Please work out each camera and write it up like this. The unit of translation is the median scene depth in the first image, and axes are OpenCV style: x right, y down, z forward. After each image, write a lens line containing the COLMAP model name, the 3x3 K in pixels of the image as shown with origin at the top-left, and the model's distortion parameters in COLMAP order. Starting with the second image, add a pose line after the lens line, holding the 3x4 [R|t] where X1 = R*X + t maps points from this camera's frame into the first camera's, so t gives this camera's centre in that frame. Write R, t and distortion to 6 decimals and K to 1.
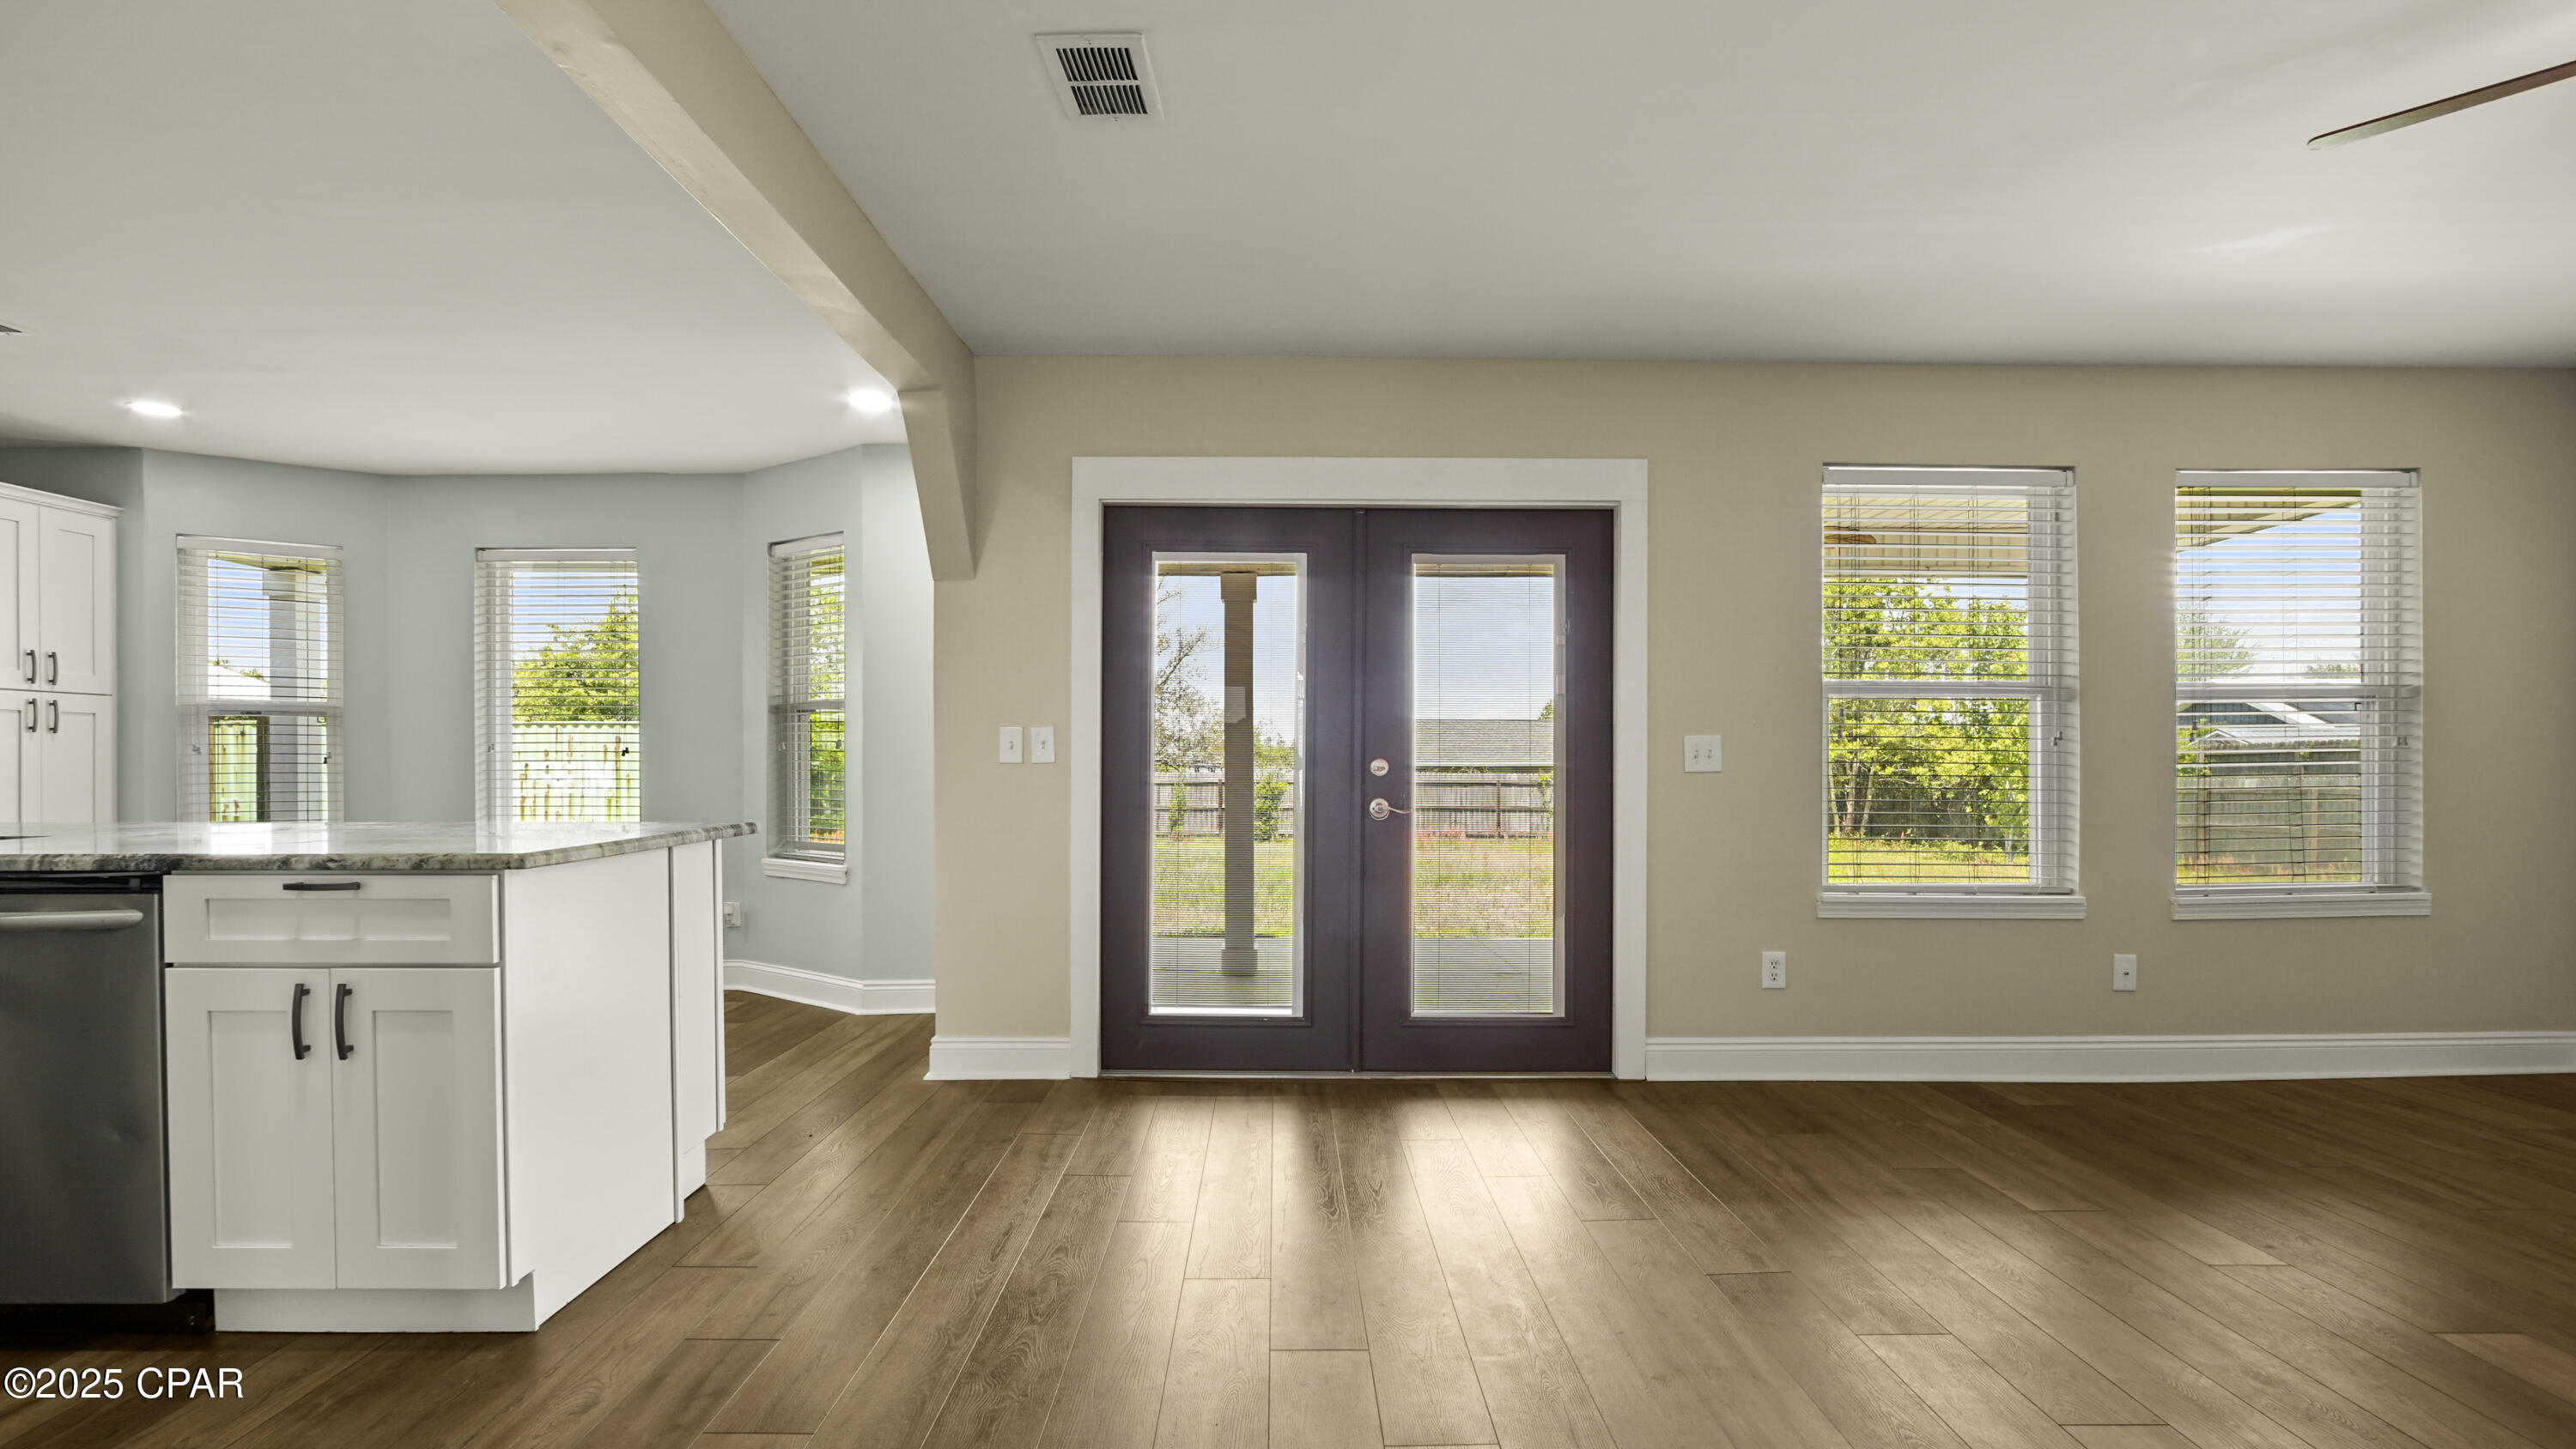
lens RADIAL K [[1196.8, 0, 1277.6], [0, 1196.8, 747.4], [0, 0, 1]] dist [-0.016885, 0.001234]
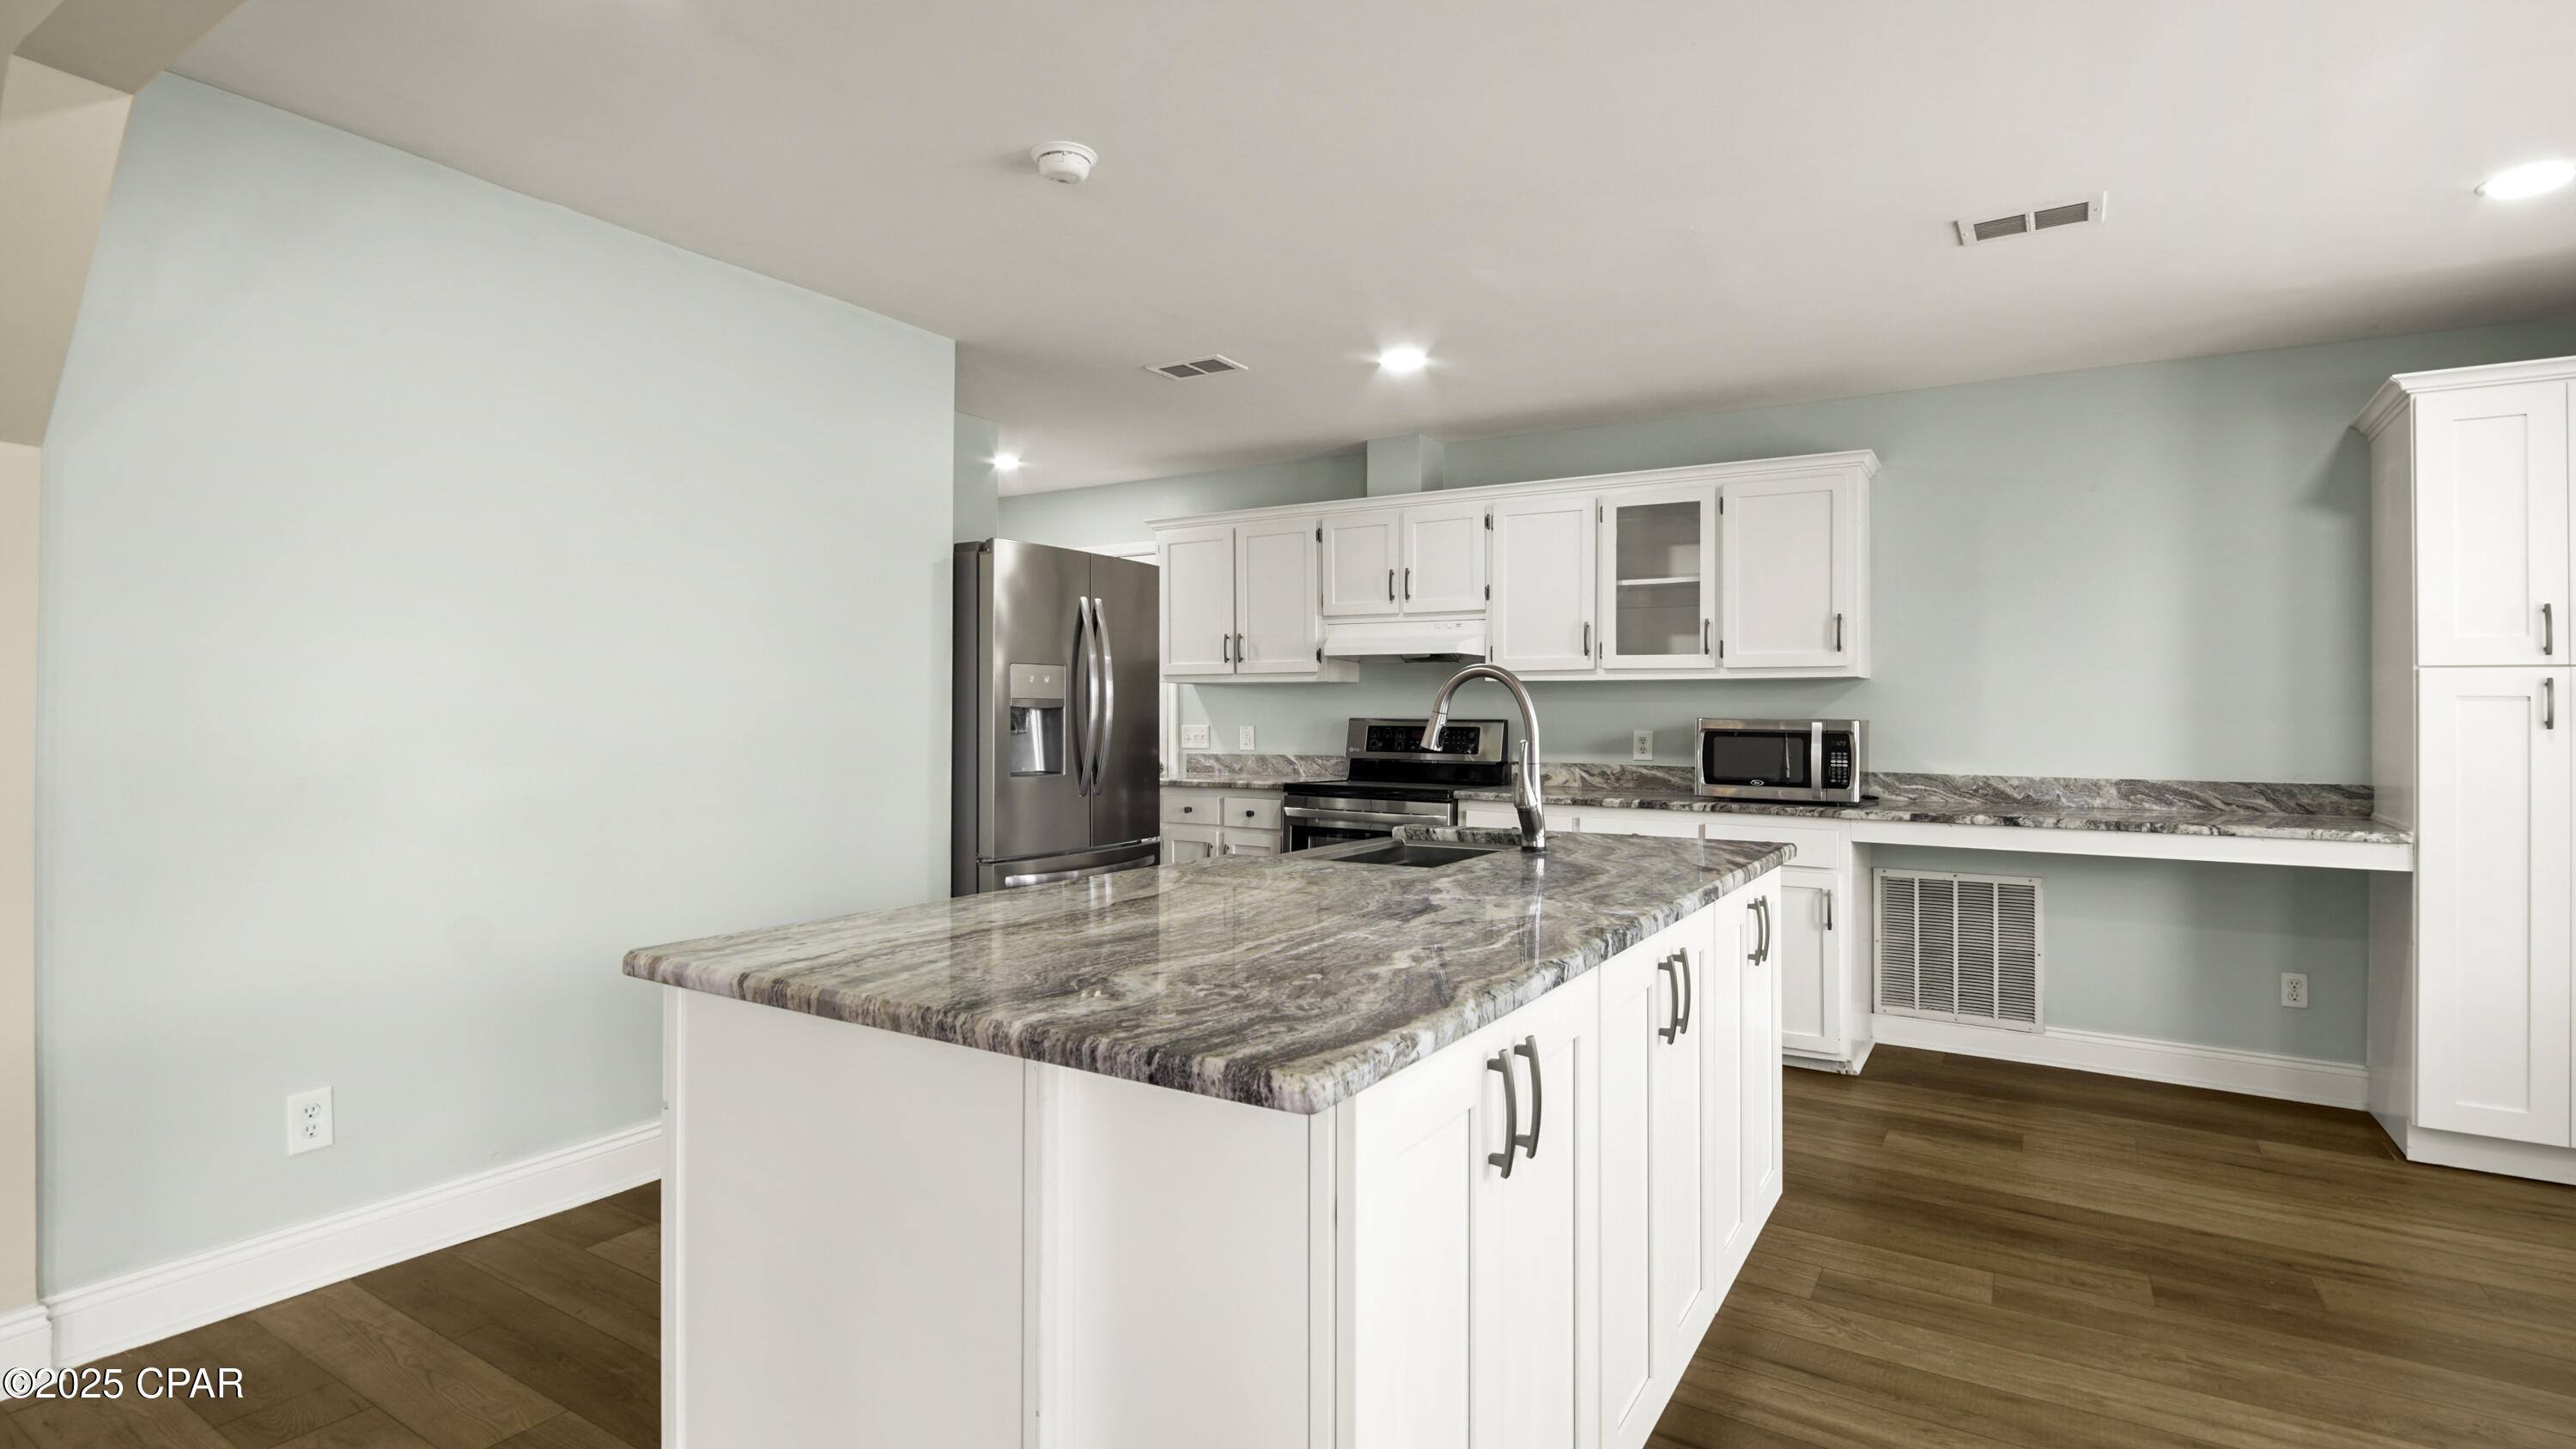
lens RADIAL K [[1276.5, 0, 1305.2], [0, 1276.5, 678.5], [0, 0, 1]] dist [-0.013364, 0.002796]
pose [[-0.529391, -0.029072, -0.847880, -0.105951], [0.000116, 0.999410, -0.034340, -0.019206], [0.848378, -0.018278, -0.529075, 0.889420]]
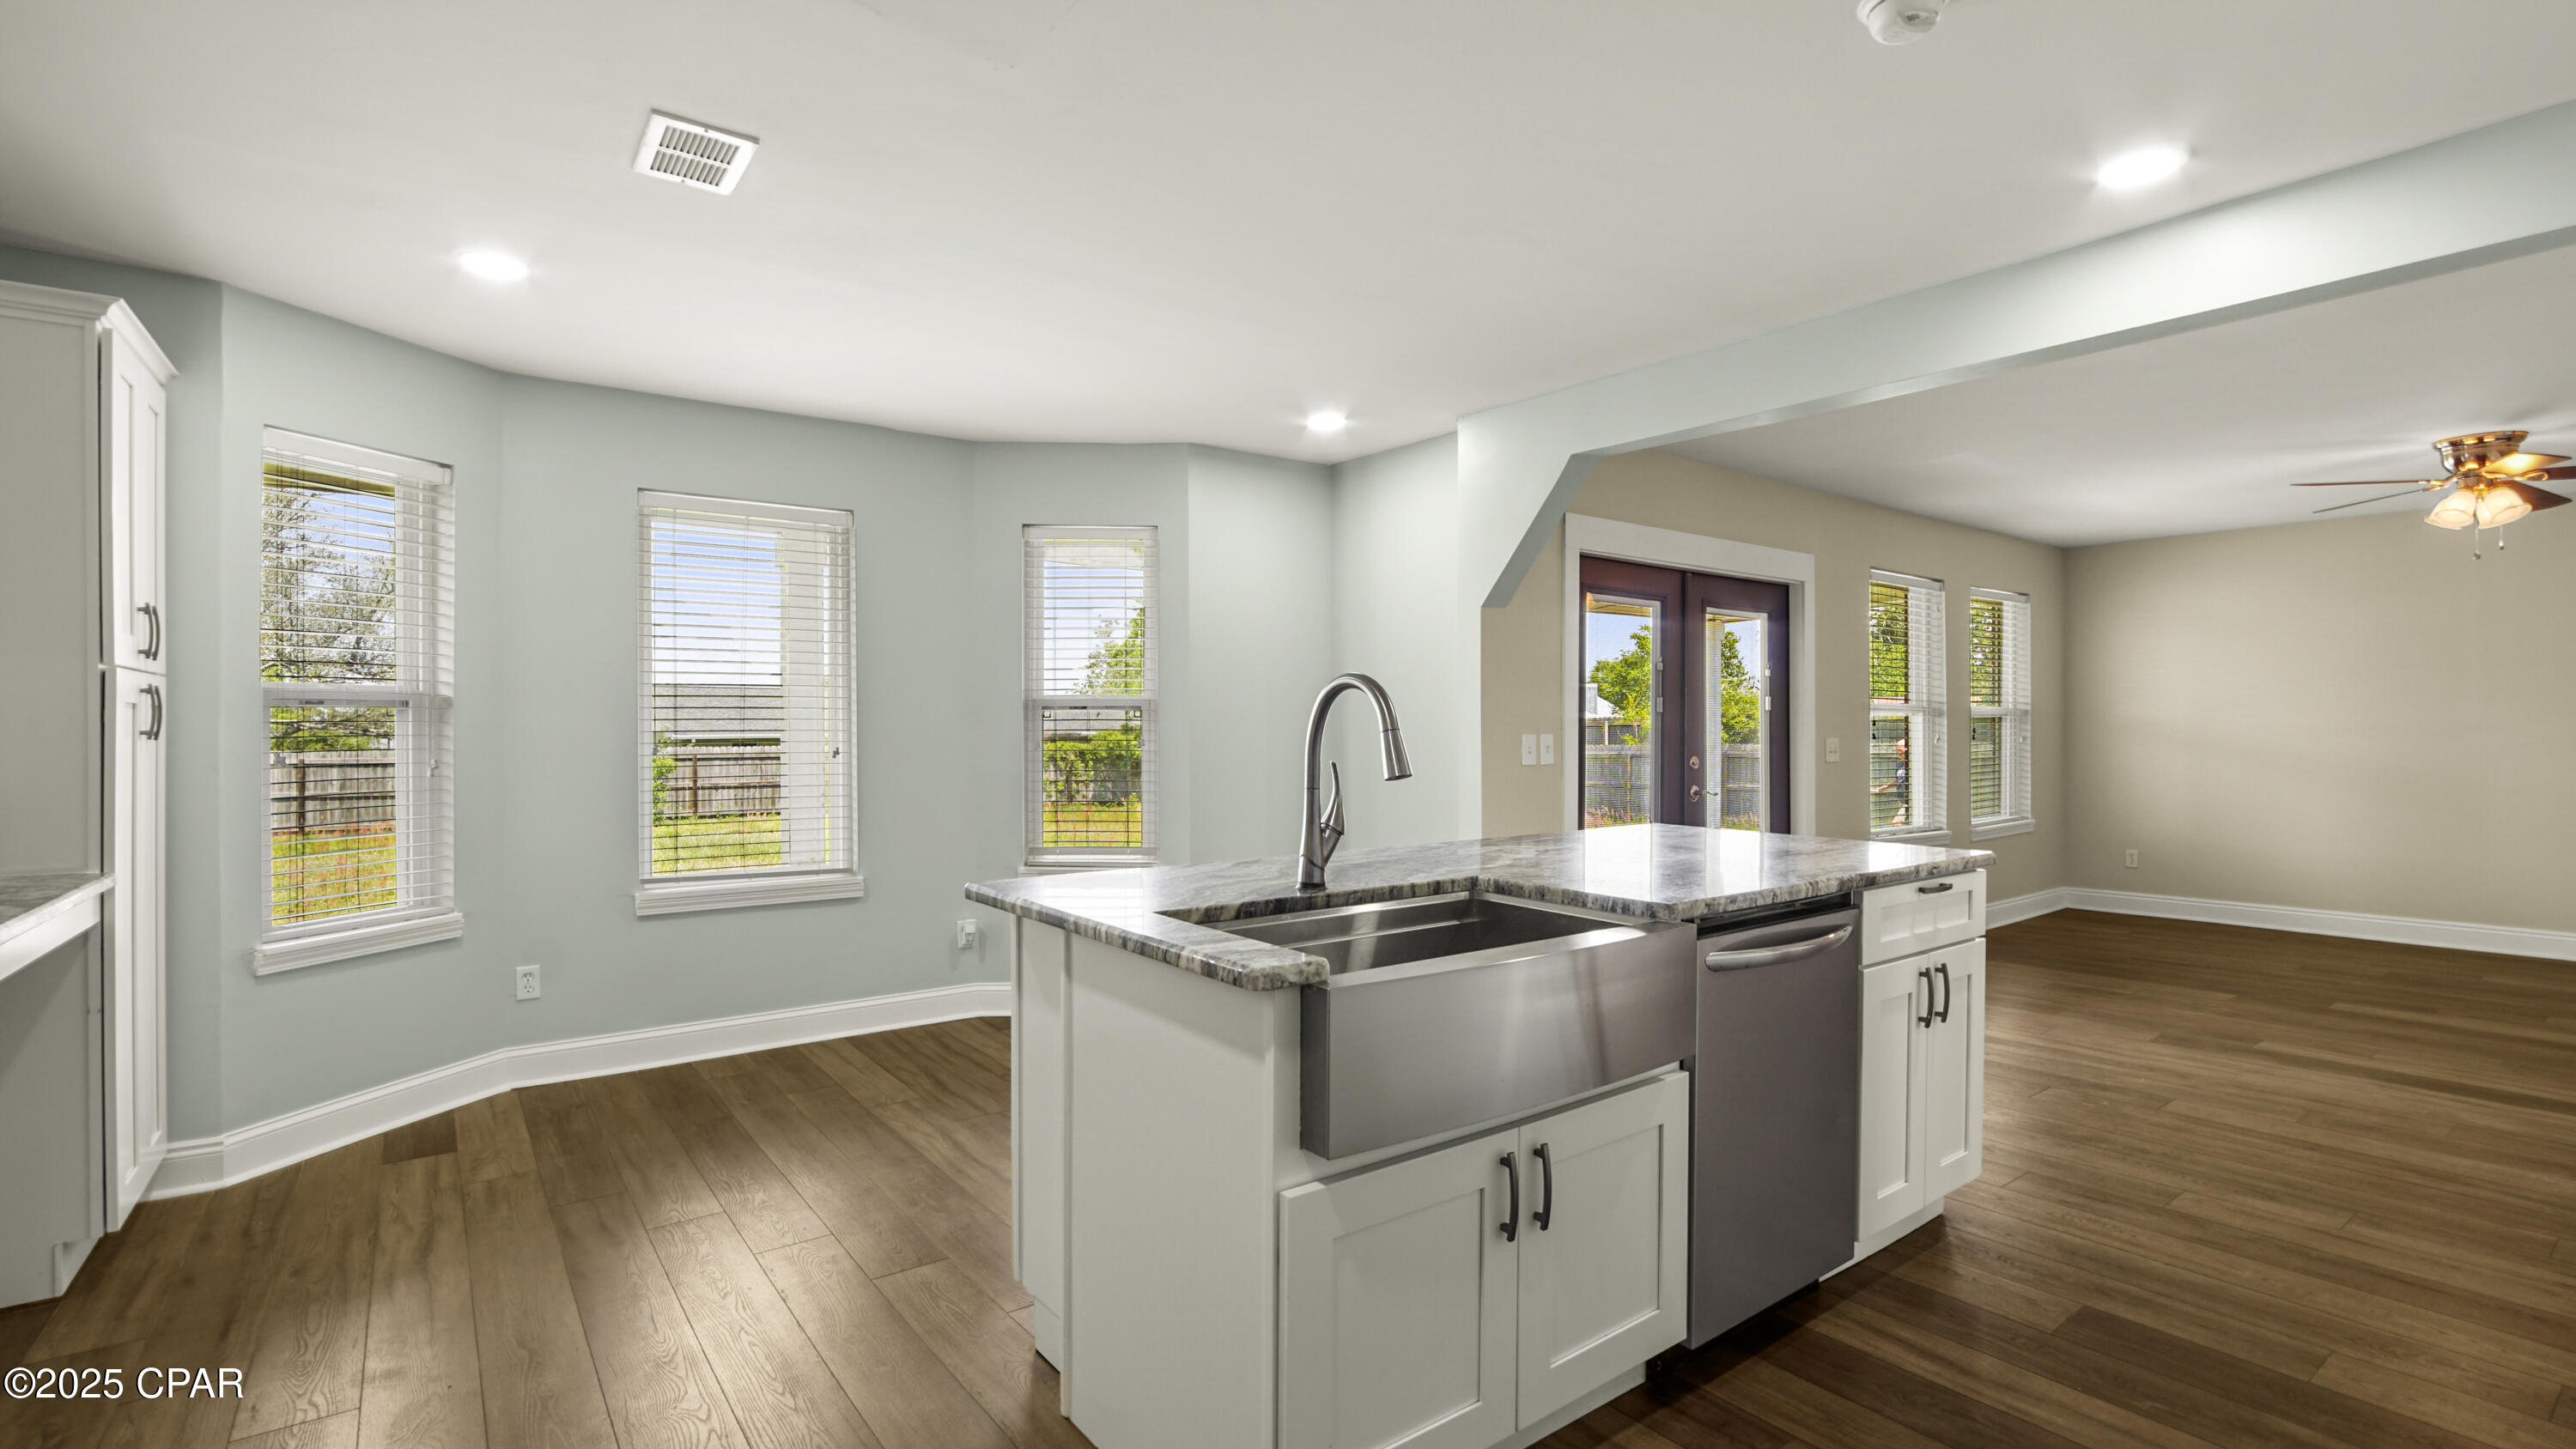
lens RADIAL K [[1166.6, 0, 1291.9], [0, 1166.6, 743.9], [0, 0, 1]] dist [-0.000448, -0.000229]
pose [[0.802439, -0.008910, 0.596668, -1.082286], [-0.004995, 0.999753, 0.021646, -0.031500], [-0.596714, -0.020350, 0.802196, 0.211379]]
